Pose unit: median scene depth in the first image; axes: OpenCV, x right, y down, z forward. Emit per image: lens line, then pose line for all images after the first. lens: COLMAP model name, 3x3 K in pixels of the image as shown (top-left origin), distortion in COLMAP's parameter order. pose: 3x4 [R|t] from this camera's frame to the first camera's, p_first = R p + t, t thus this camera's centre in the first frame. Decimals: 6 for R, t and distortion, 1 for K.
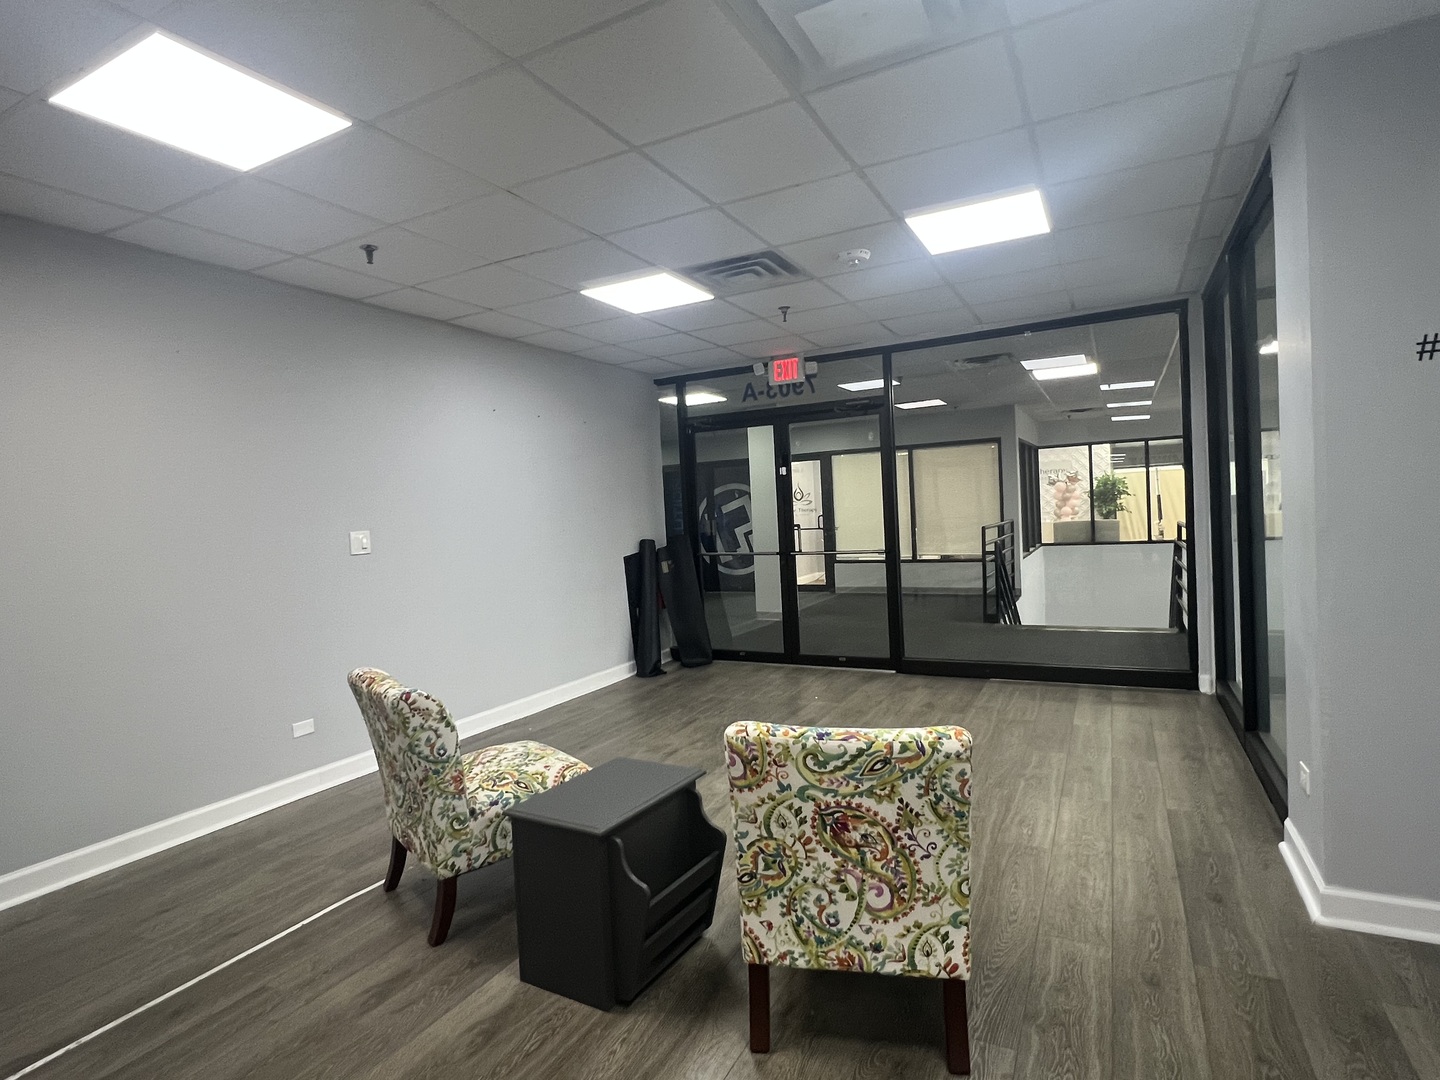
lens RADIAL K [[765.3, 0, 709.6], [0, 765.3, 529.6], [0, 0, 1]] dist [0.000479, 0.000243]
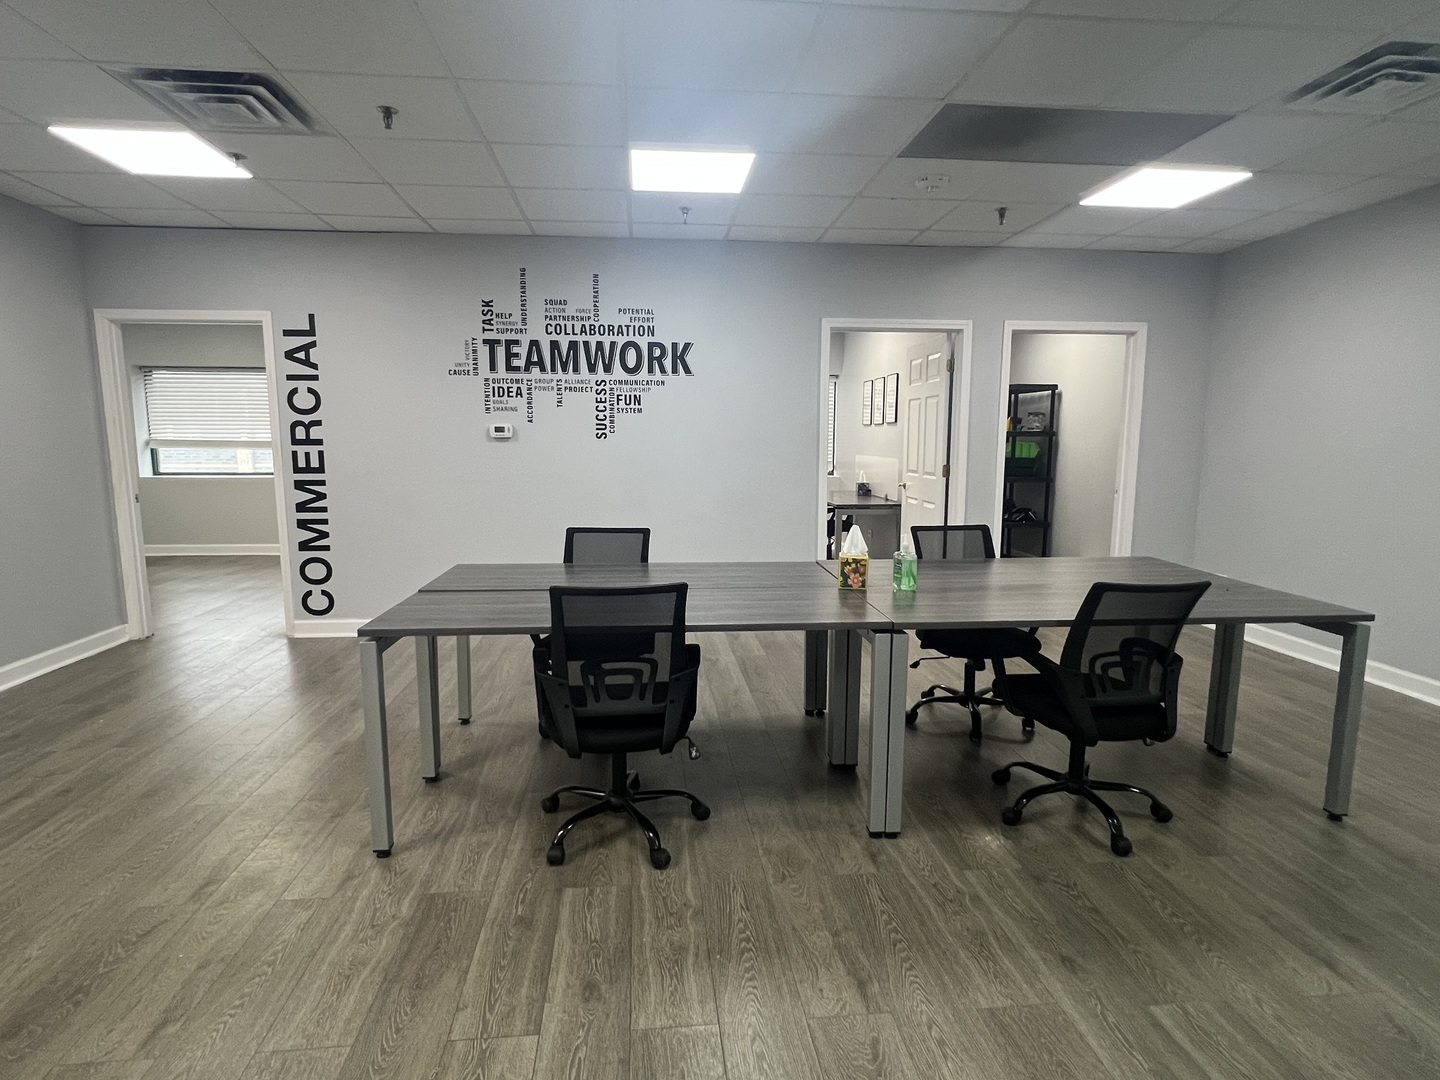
lens RADIAL K [[765.3, 0, 711.9], [0, 765.3, 542.0], [0, 0, 1]] dist [0.000479, 0.000243]
pose [[-0.834794, 0.124763, -0.536239, 0.904815], [0.031310, 0.983167, 0.180005, -0.074842], [0.549671, 0.133478, -0.824649, 1.805134]]
